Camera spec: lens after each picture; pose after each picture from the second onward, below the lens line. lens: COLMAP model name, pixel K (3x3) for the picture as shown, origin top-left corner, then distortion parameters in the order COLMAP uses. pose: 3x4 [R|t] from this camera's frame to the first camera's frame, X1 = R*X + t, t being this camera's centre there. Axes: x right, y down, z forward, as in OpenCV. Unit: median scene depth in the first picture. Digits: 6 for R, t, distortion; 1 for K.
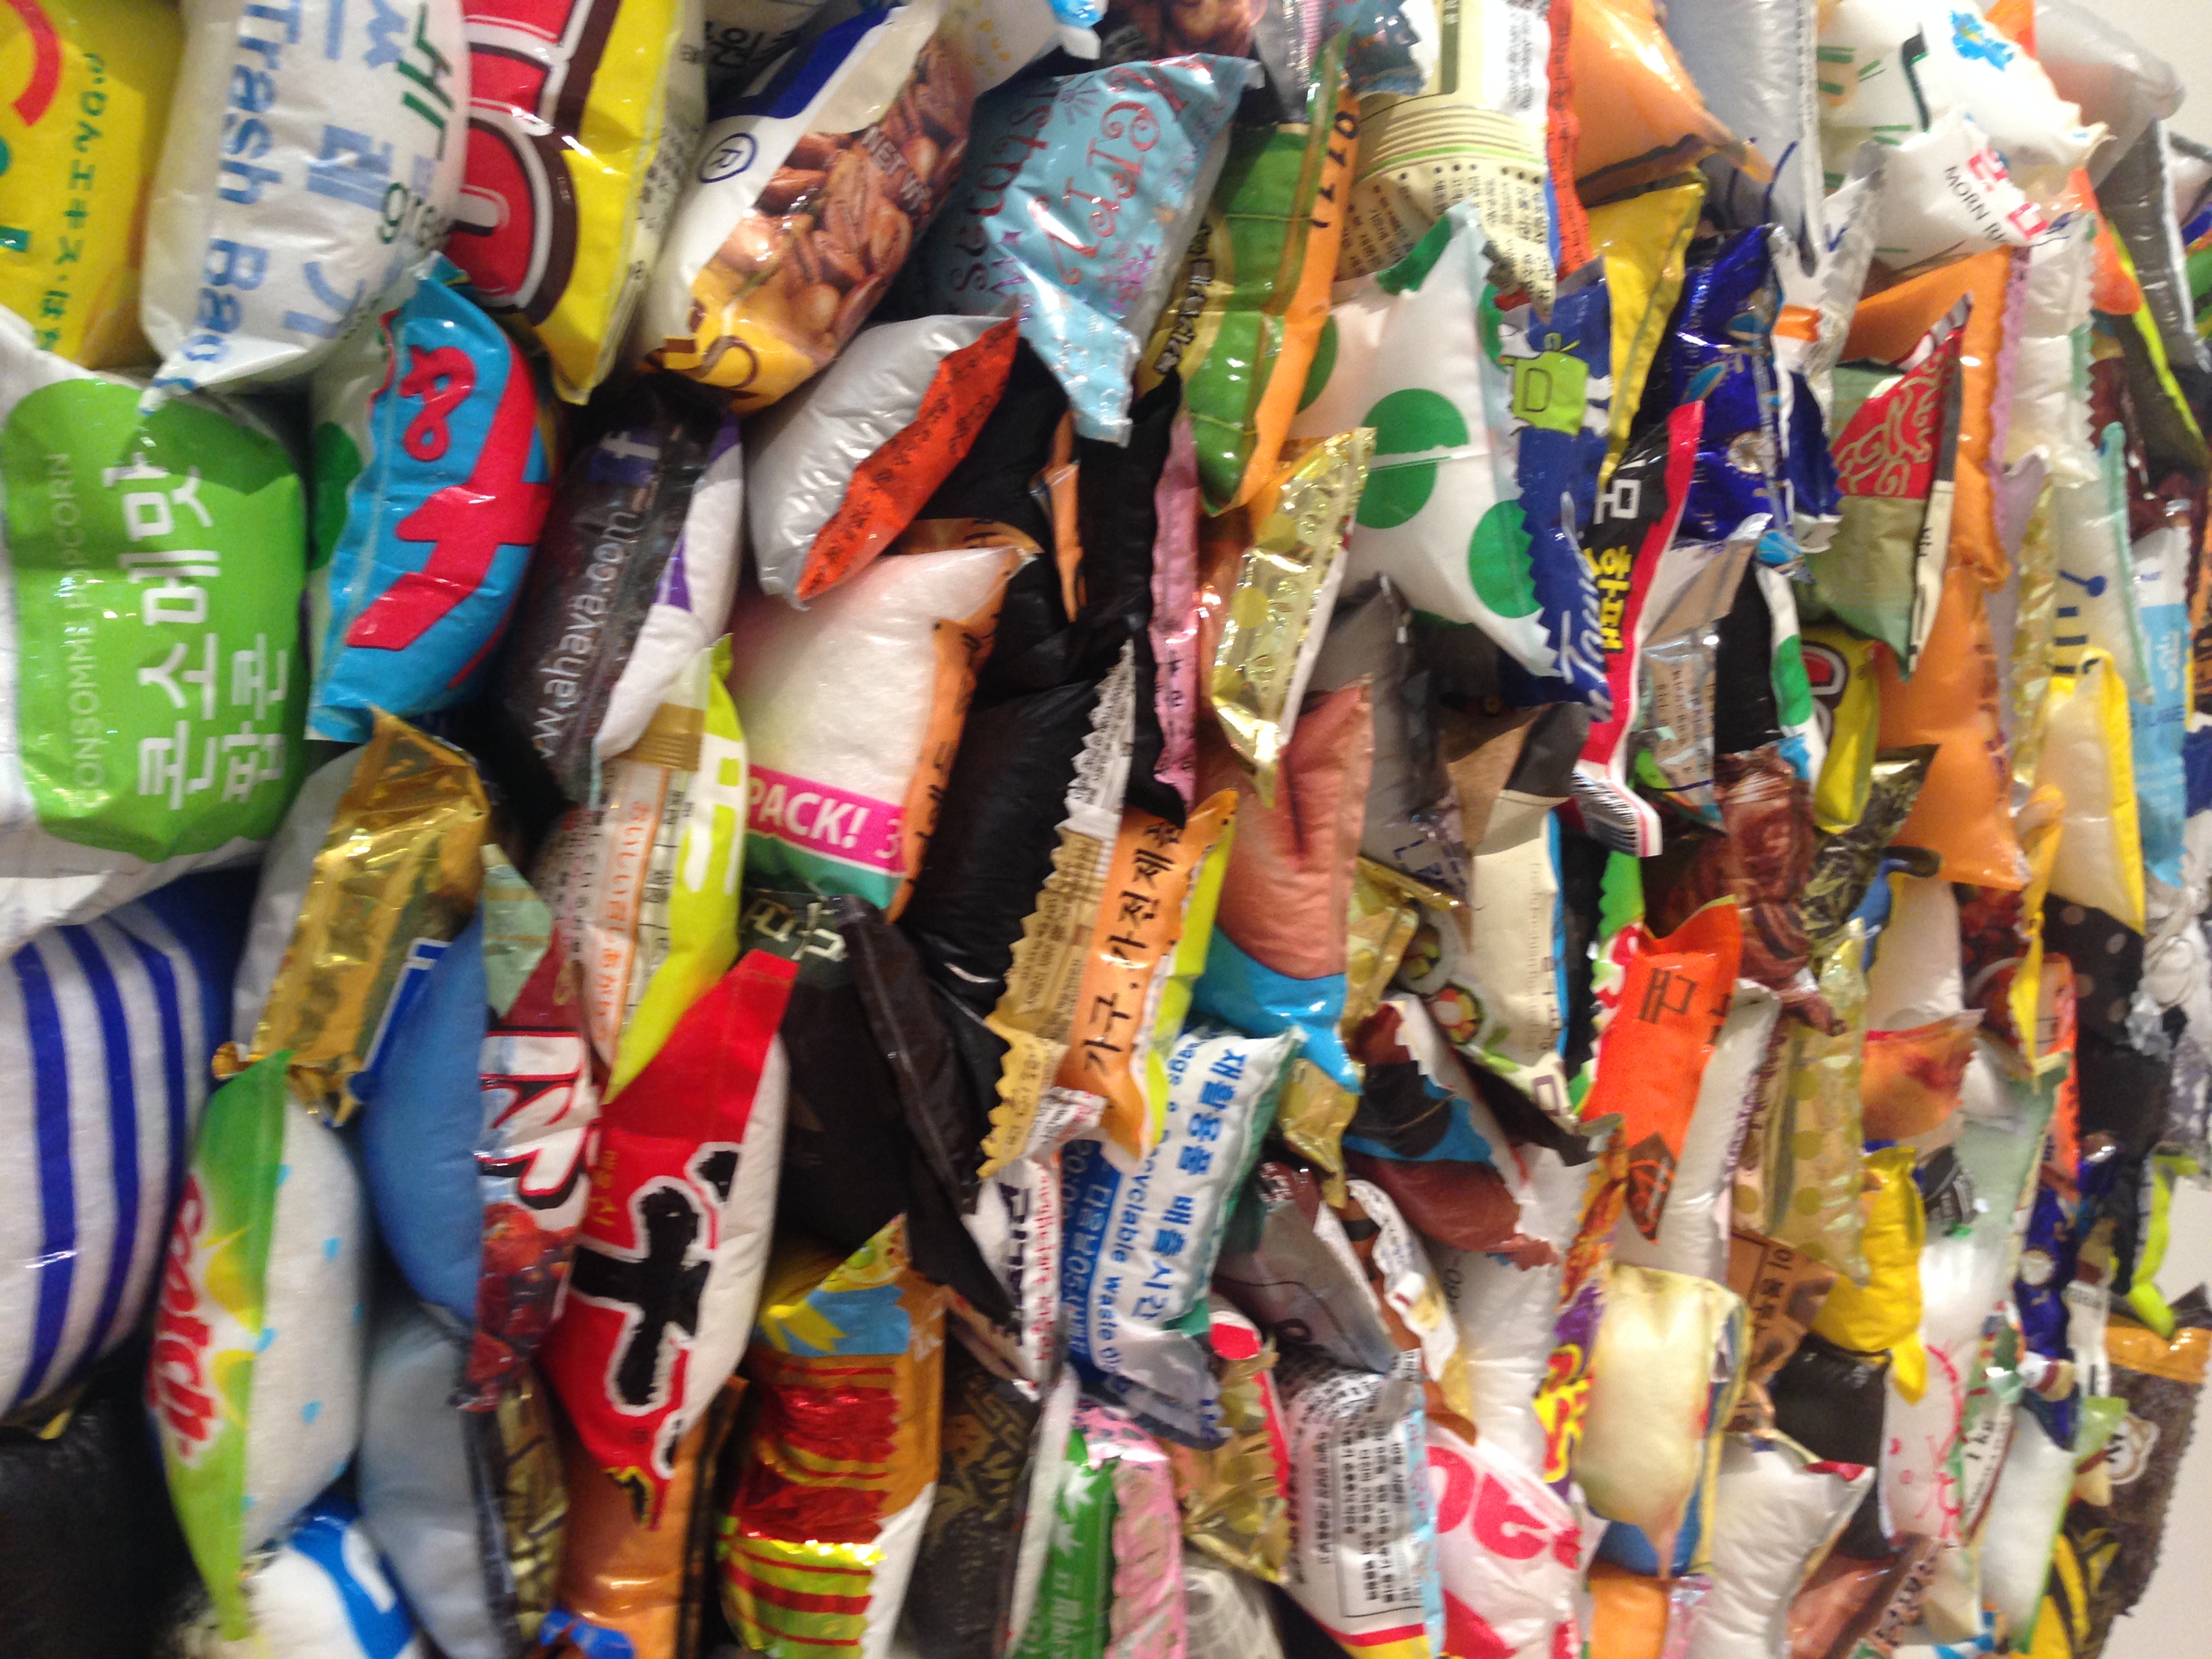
lens RADIAL K [[2068.2, 0, 1117.2], [0, 2068.2, 850.3], [0, 0, 1]] dist [0.096884, -0.150488]
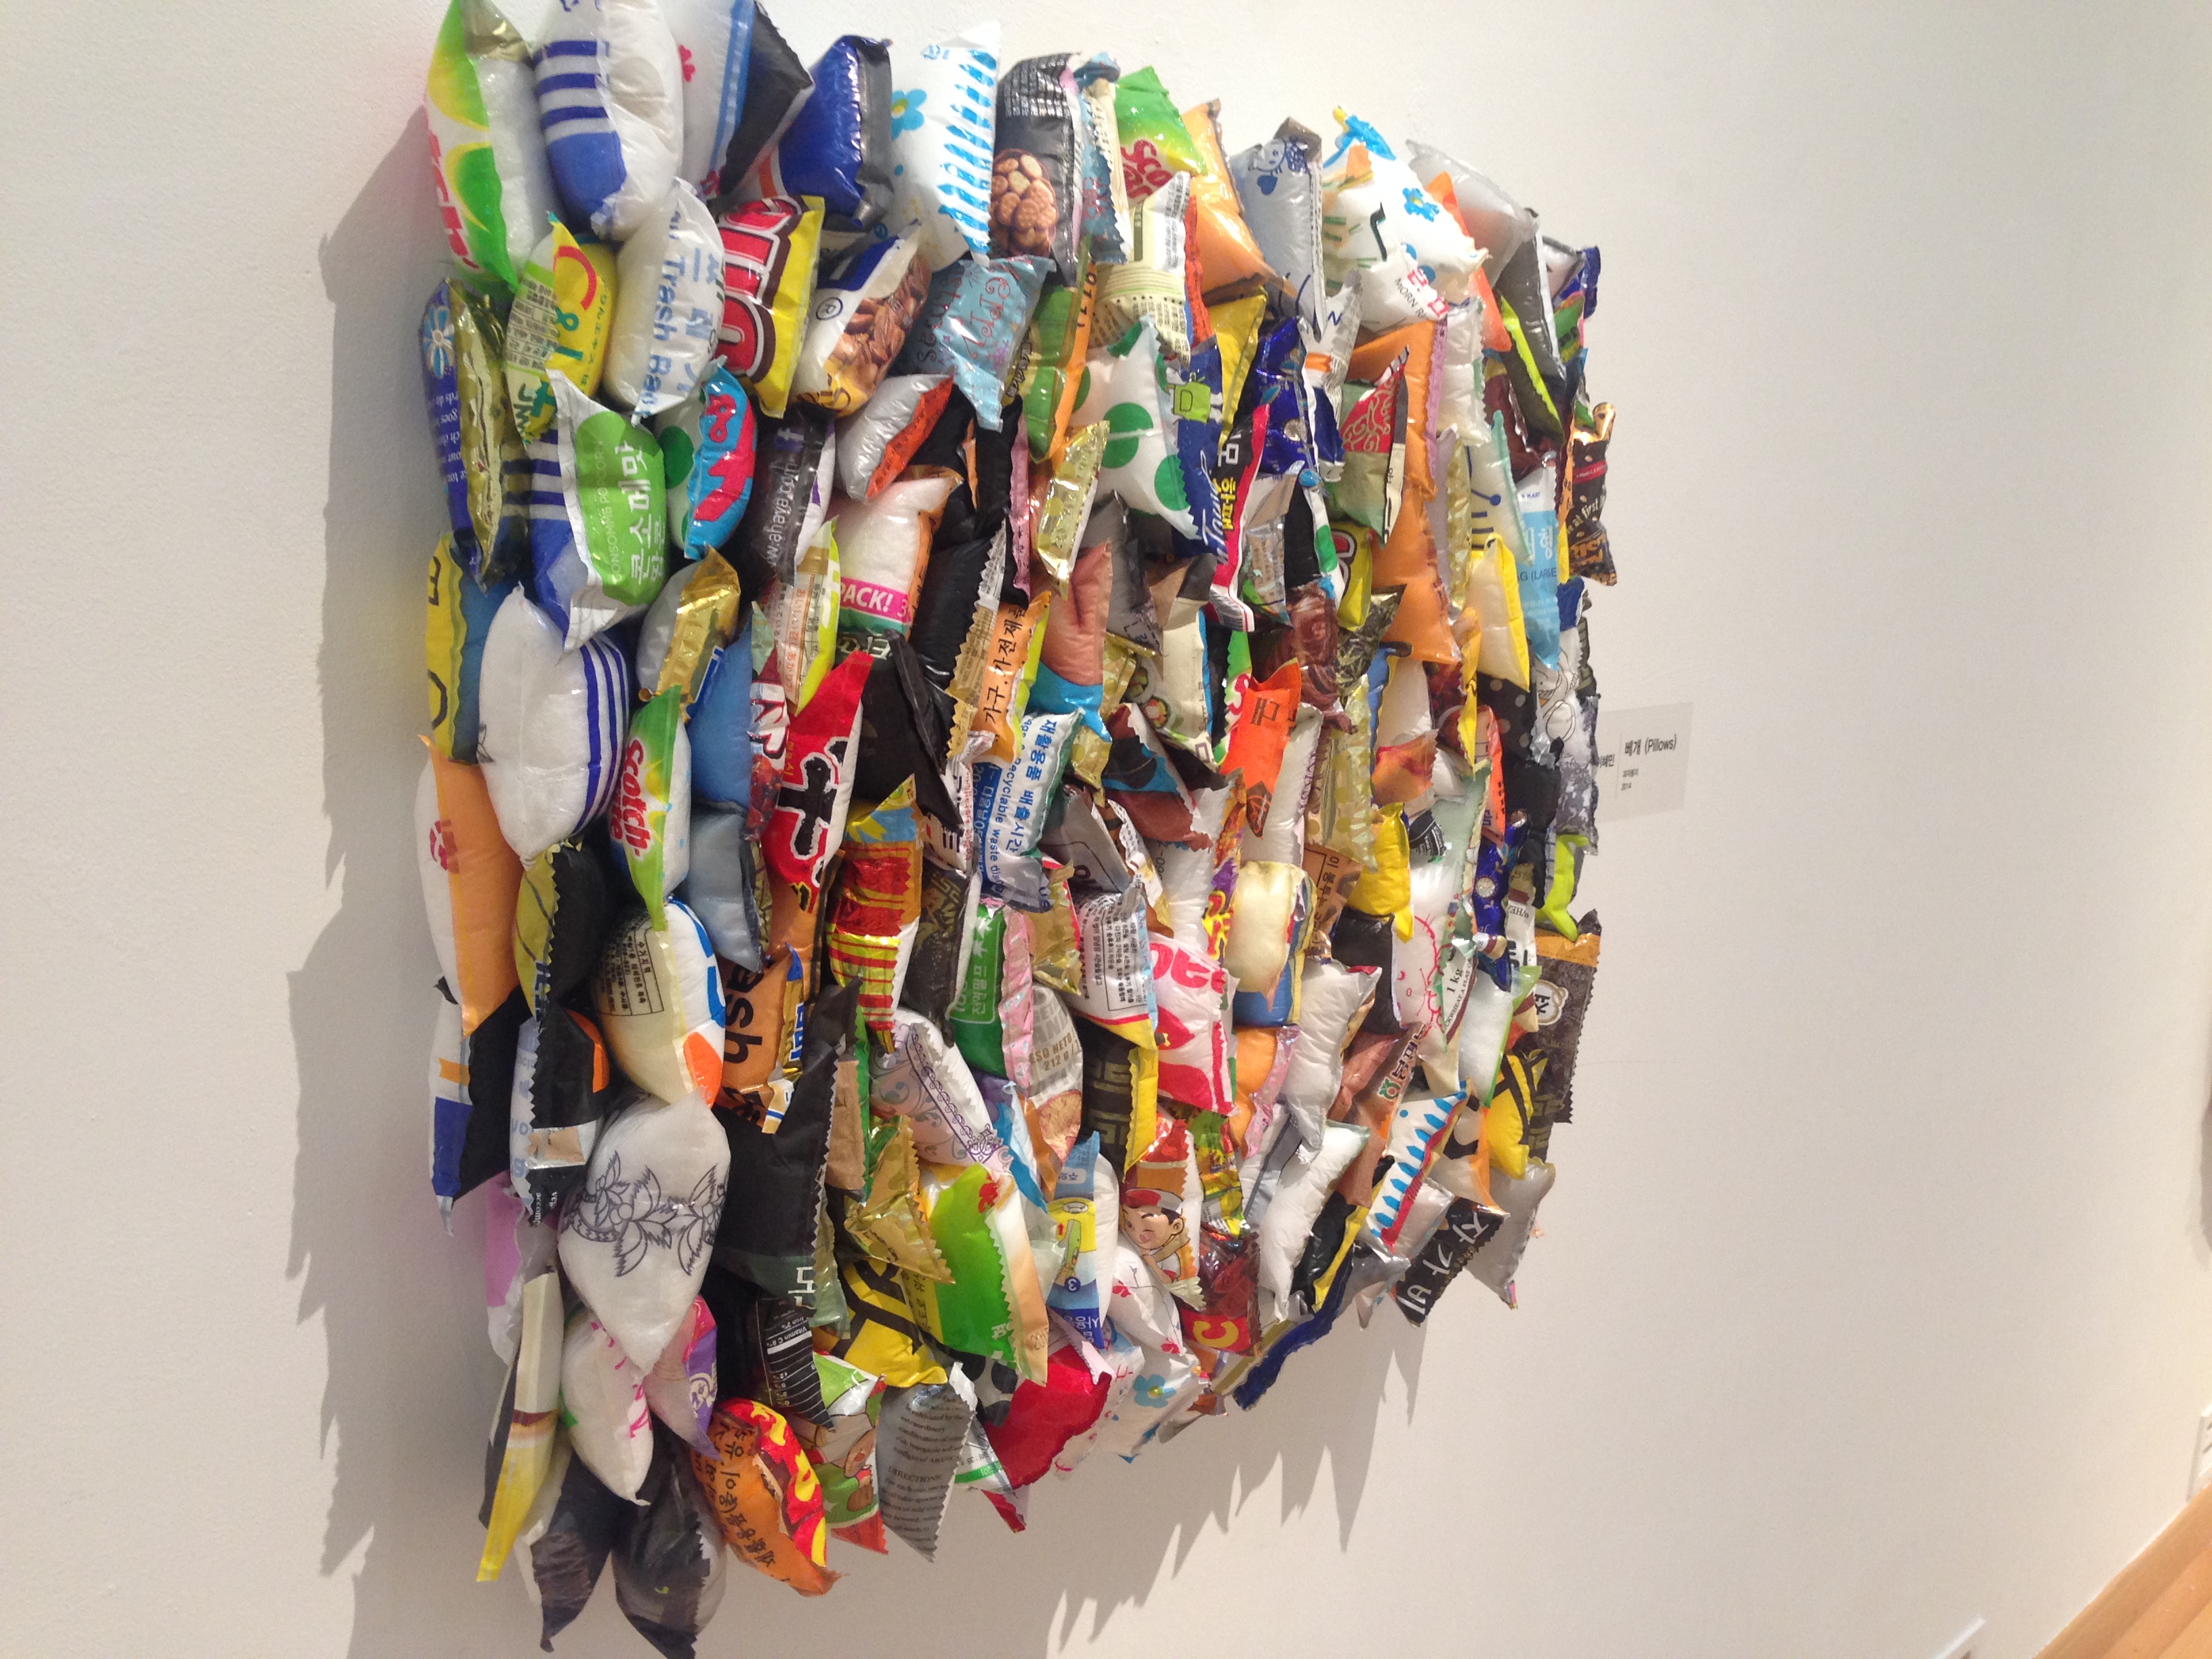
lens RADIAL K [[2086.0, 0, 1132.9], [0, 2086.0, 831.2], [0, 0, 1]] dist [0.097625, -0.140931]
pose [[0.989626, -0.030572, 0.140377, -0.148269], [0.028467, 0.999451, 0.016976, 0.161473], [-0.140819, -0.012804, 0.989953, -1.010453]]
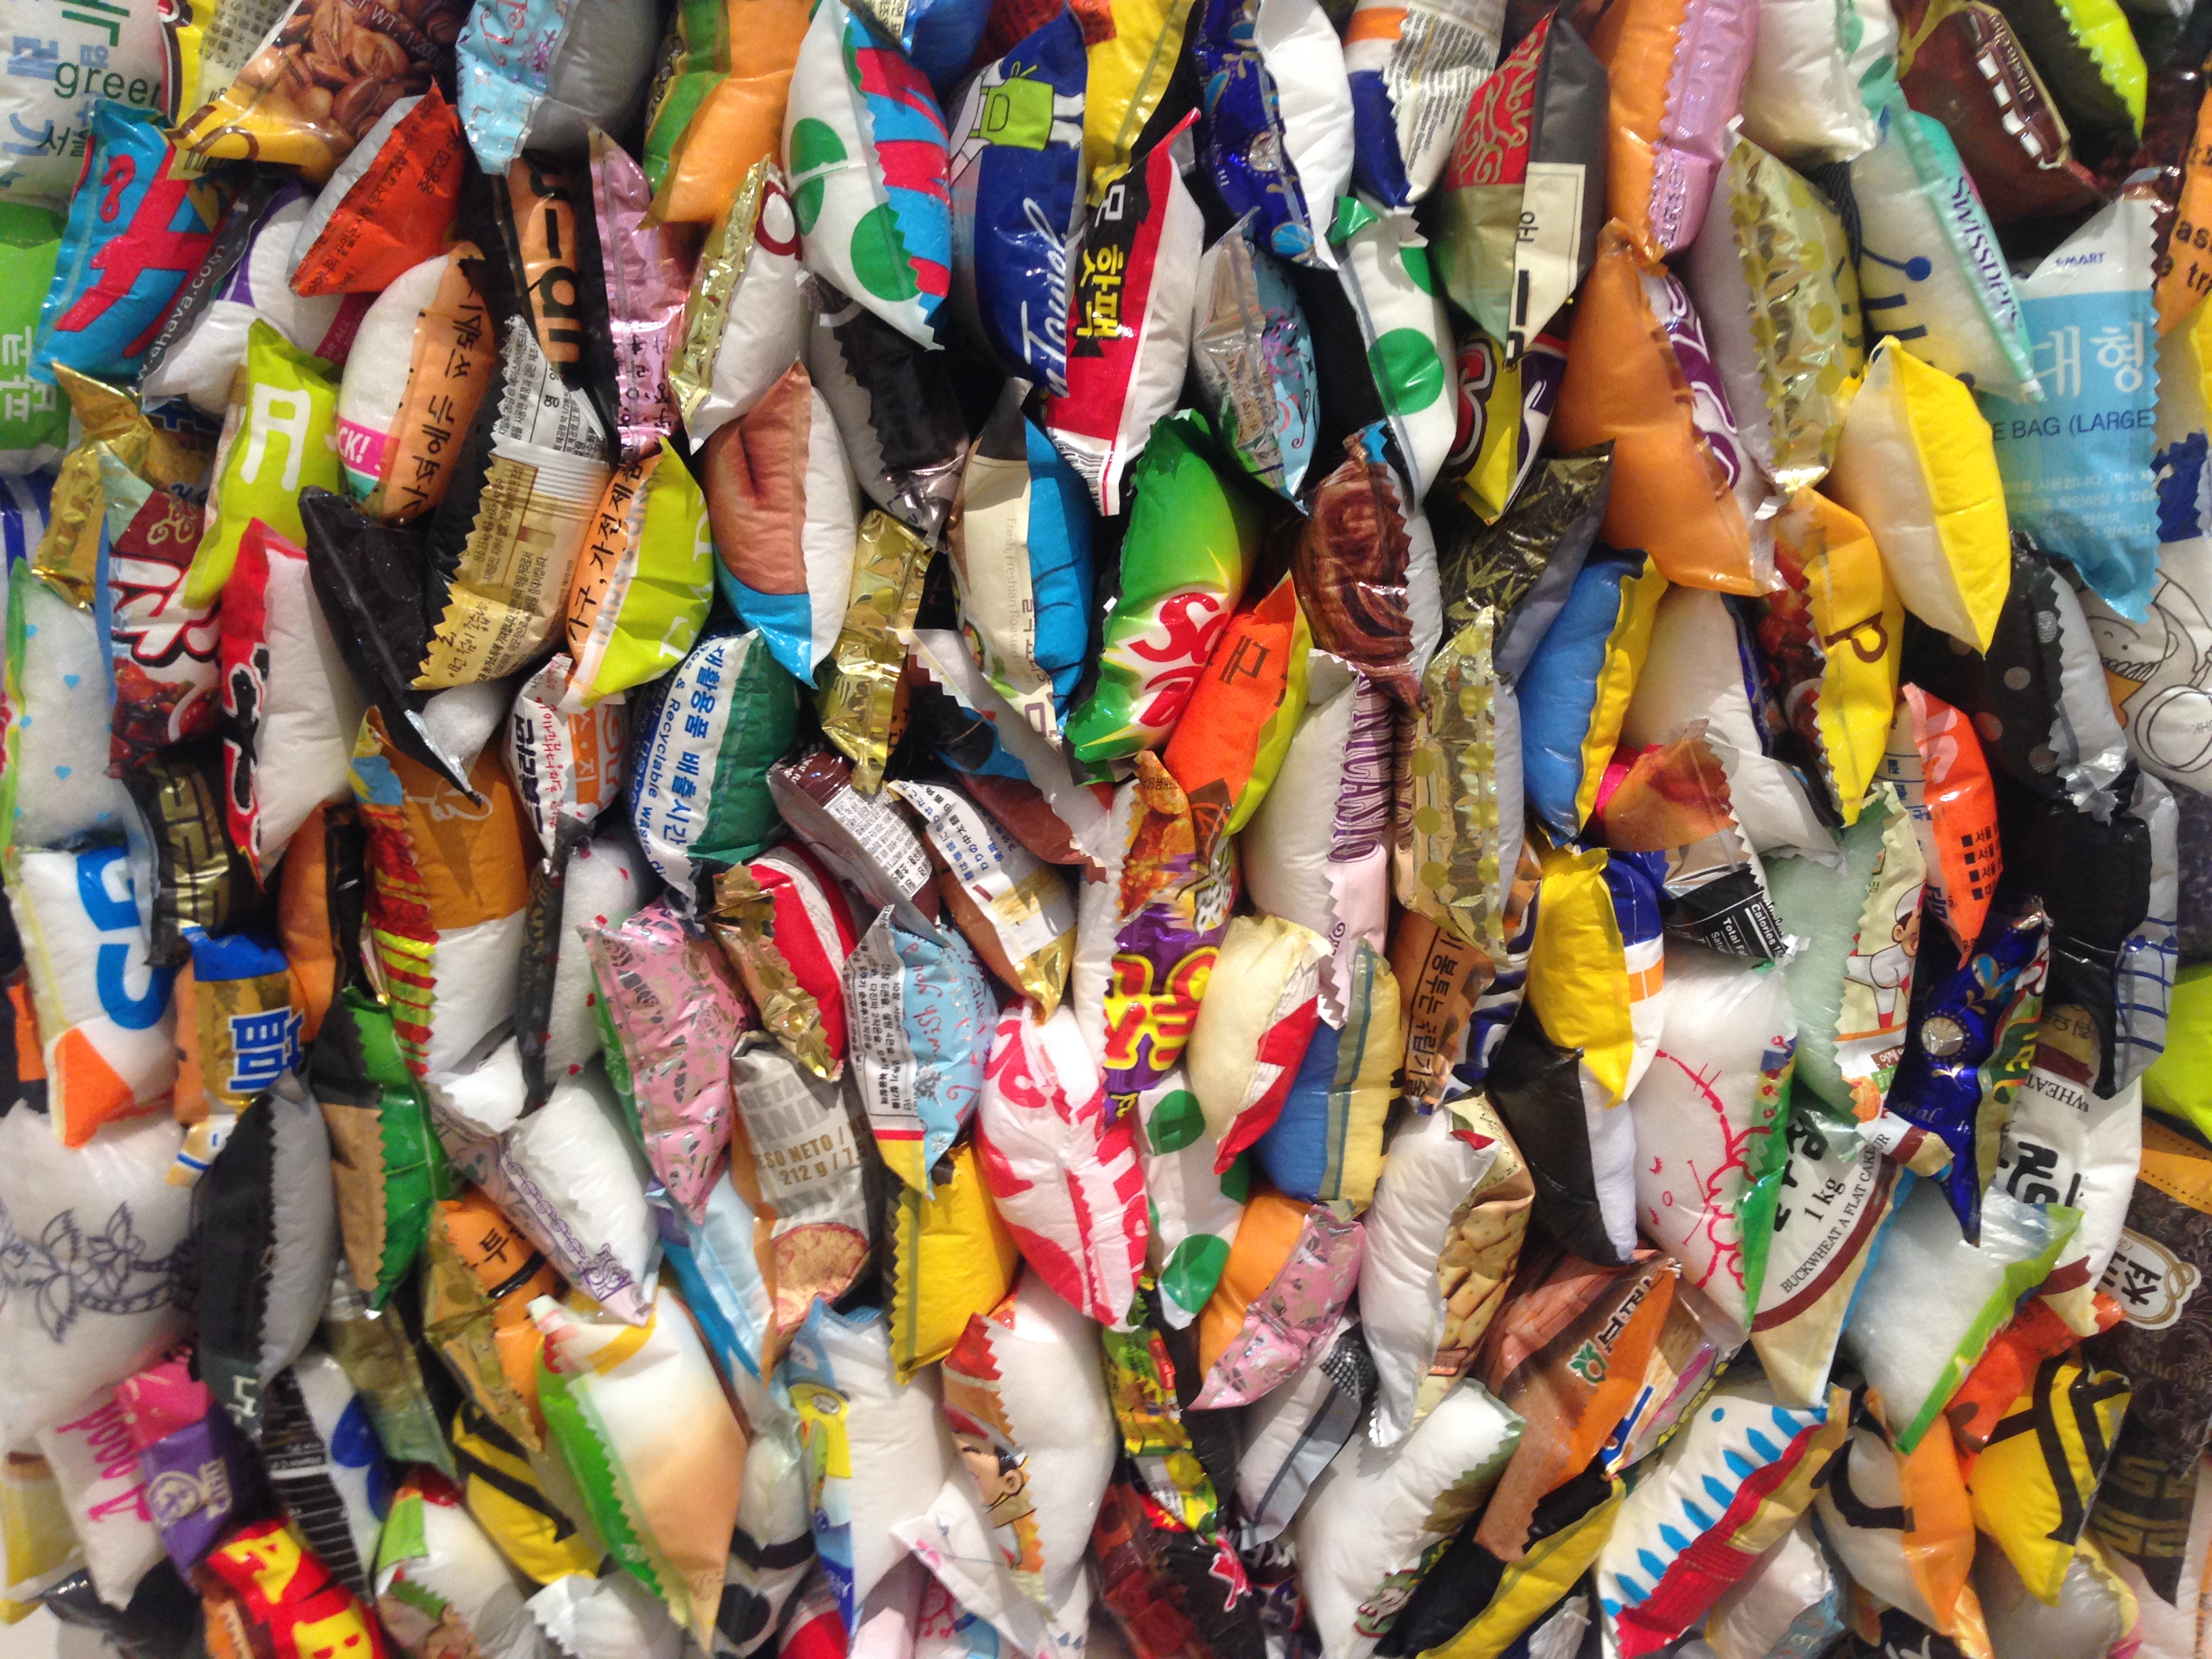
lens RADIAL K [[2068.2, 0, 1117.2], [0, 2068.2, 850.3], [0, 0, 1]] dist [0.096884, -0.150488]
pose [[0.801221, 0.082390, -0.592669, 0.980800], [-0.061793, 0.996572, 0.055001, 0.127929], [0.595170, -0.007445, 0.803566, 0.072977]]
